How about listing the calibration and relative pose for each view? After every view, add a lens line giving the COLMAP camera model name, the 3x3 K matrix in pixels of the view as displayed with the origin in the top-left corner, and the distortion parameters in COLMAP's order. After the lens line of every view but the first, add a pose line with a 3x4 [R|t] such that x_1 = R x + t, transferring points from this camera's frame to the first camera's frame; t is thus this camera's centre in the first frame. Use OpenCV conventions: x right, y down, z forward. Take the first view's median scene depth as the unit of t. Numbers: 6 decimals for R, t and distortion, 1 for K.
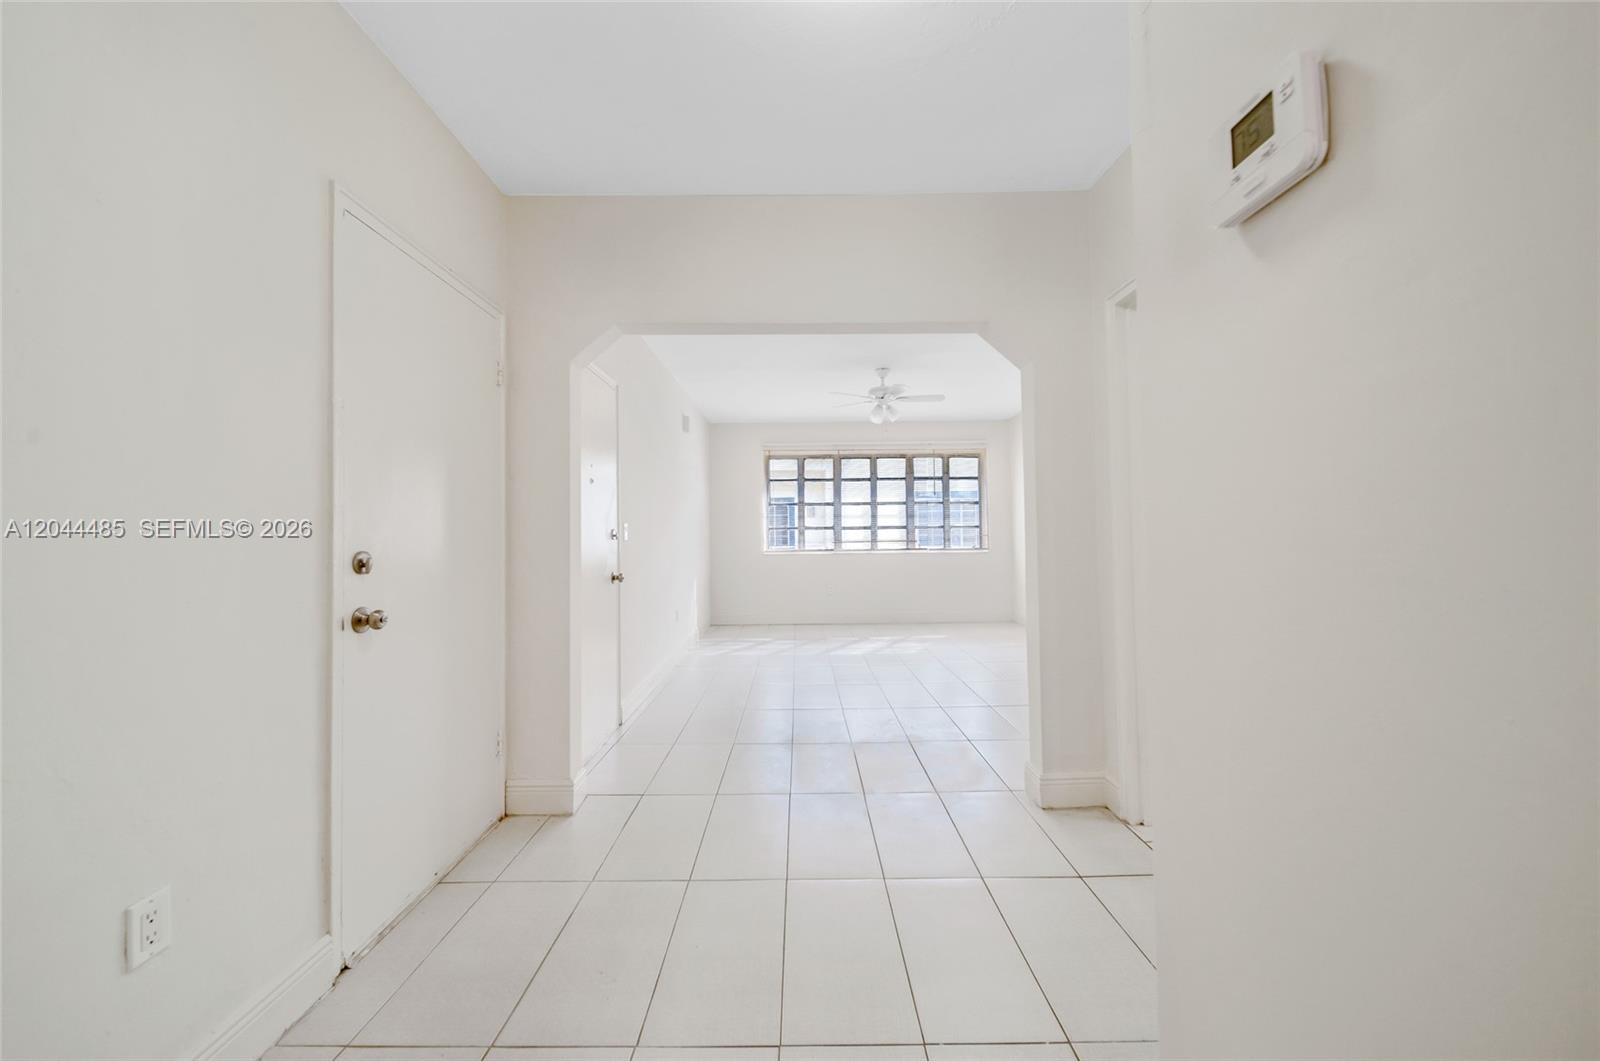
lens RADIAL K [[565.9, 0, 797.3], [0, 565.9, 533.7], [0, 0, 1]] dist [0.000415, -0.000263]
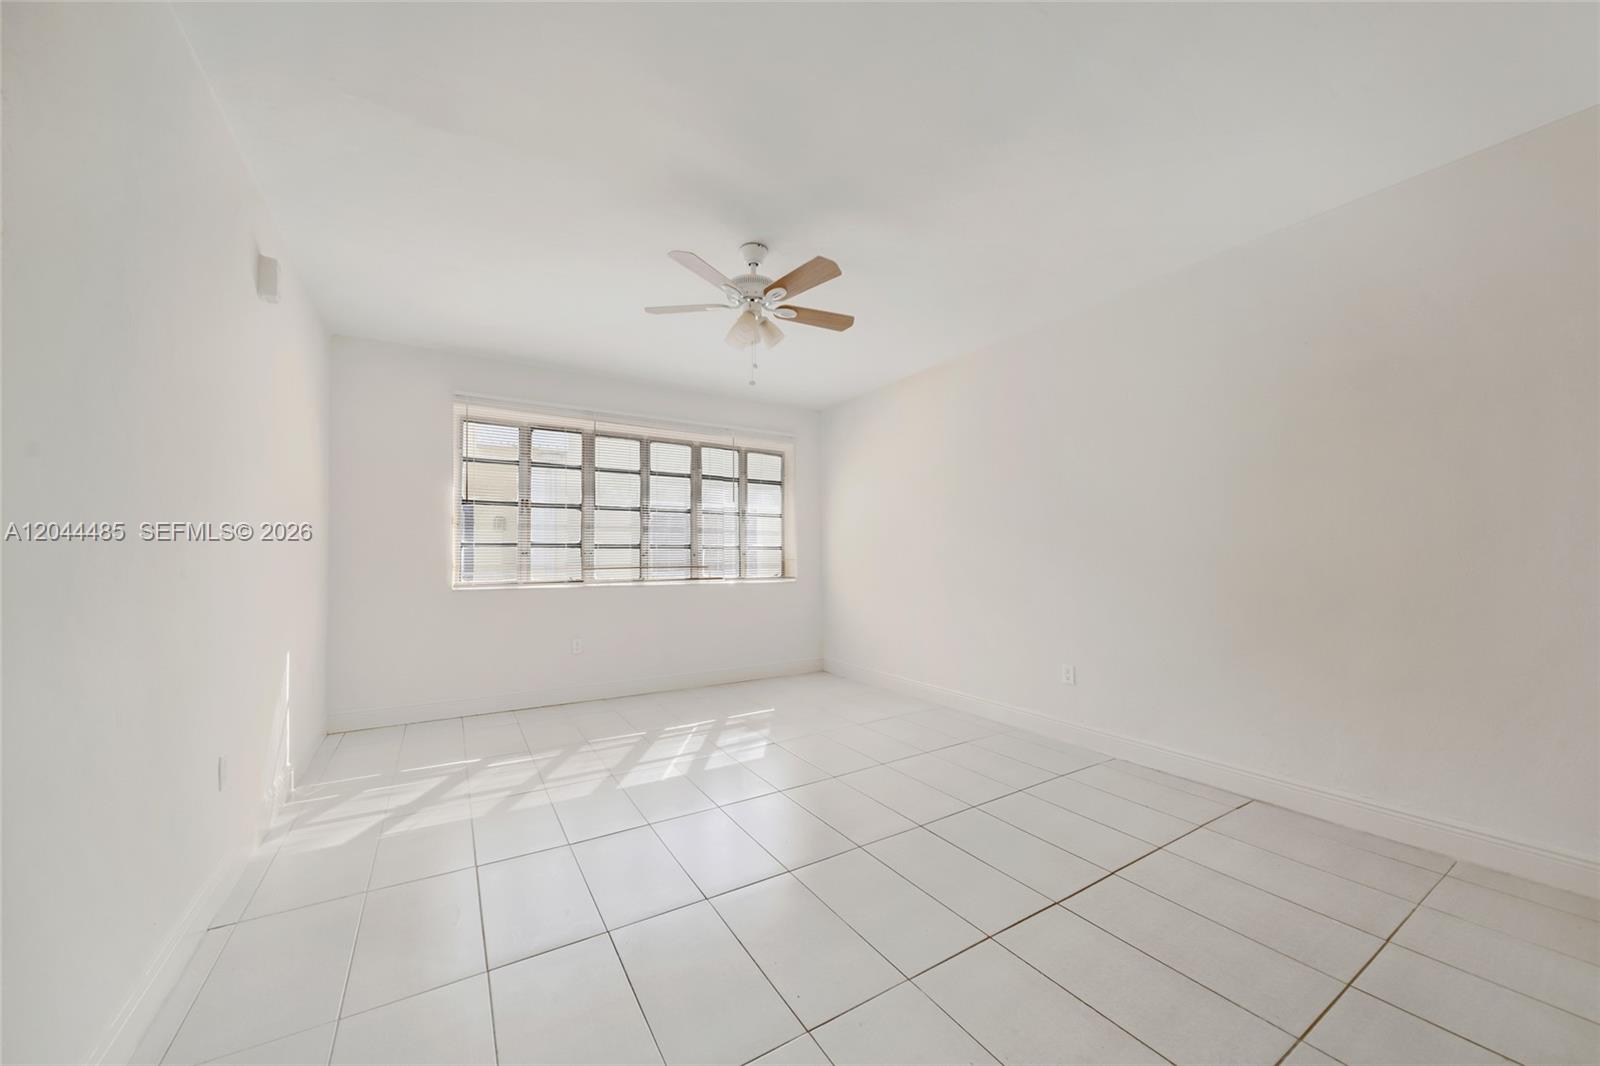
lens RADIAL K [[565.9, 0, 785.2], [0, 565.9, 554.7], [0, 0, 1]] dist [0.000415, -0.000263]
pose [[0.855073, 0.014379, 0.518308, -0.065692], [-0.015549, 0.999877, -0.002086, -0.002431], [-0.518274, -0.006275, 0.855191, 0.352504]]
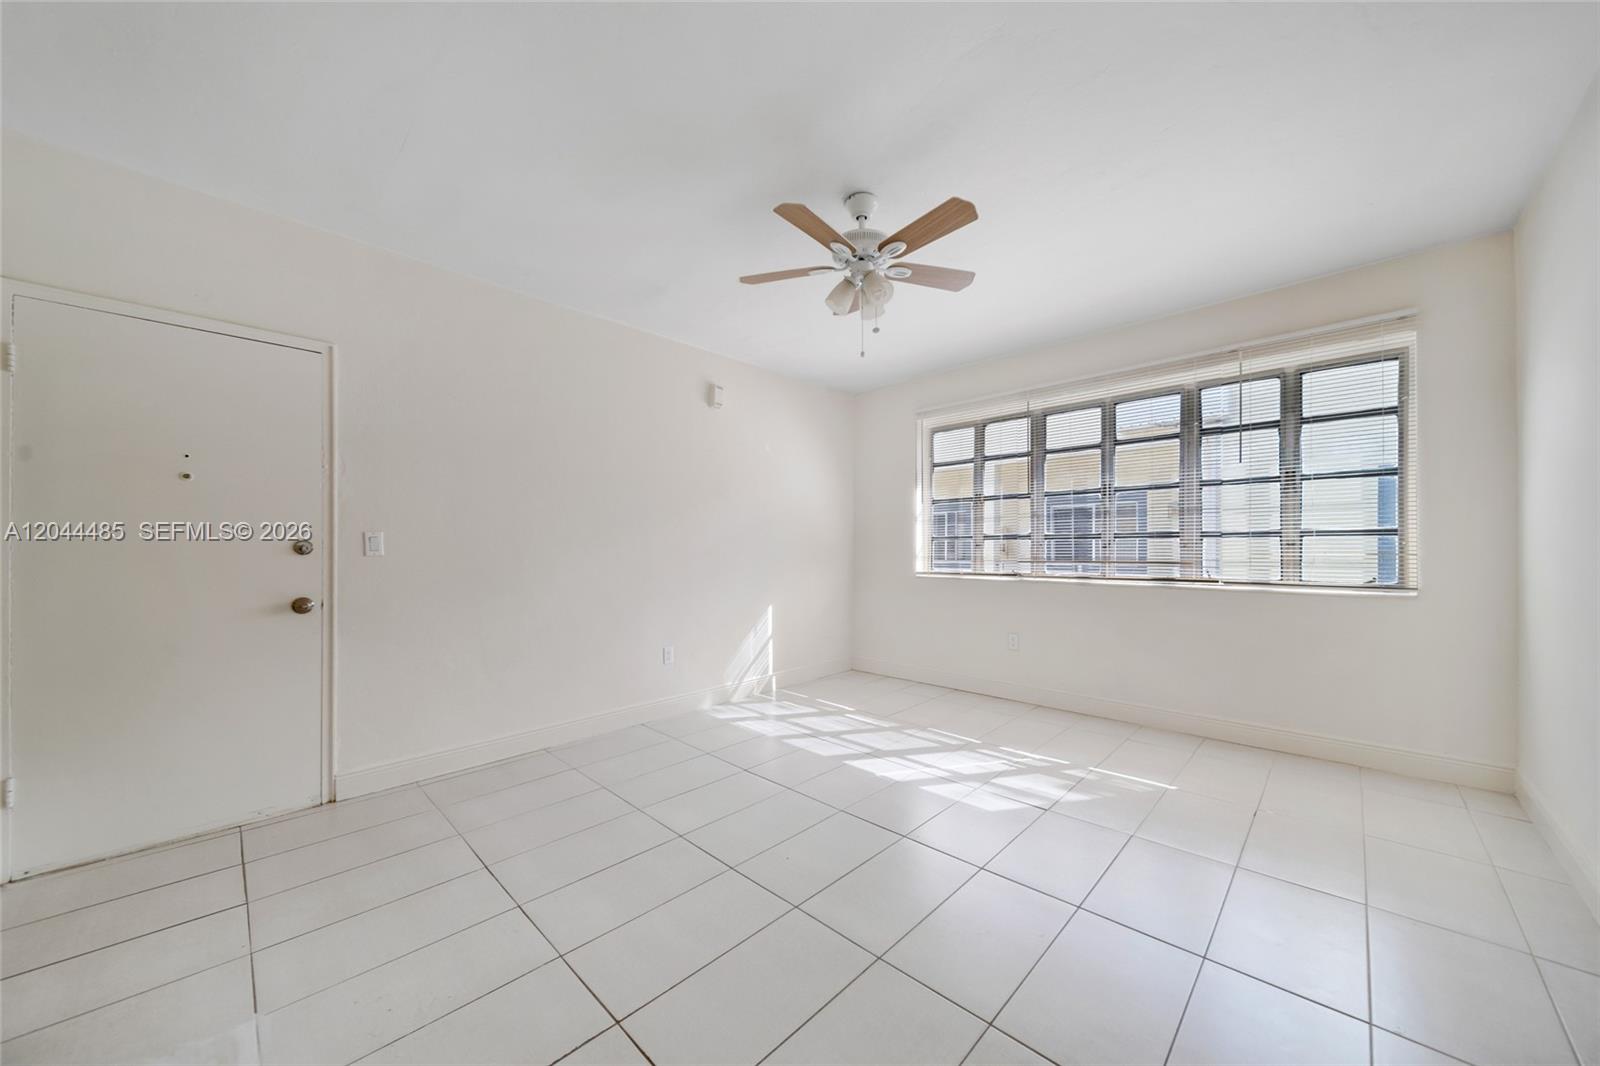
lens RADIAL K [[565.9, 0, 793.4], [0, 565.9, 550.1], [0, 0, 1]] dist [0.000415, -0.000263]
pose [[0.712876, 0.014517, -0.701140, 0.297413], [-0.002693, 0.999835, 0.017963, -0.006021], [0.701285, -0.010917, 0.712797, 0.416025]]
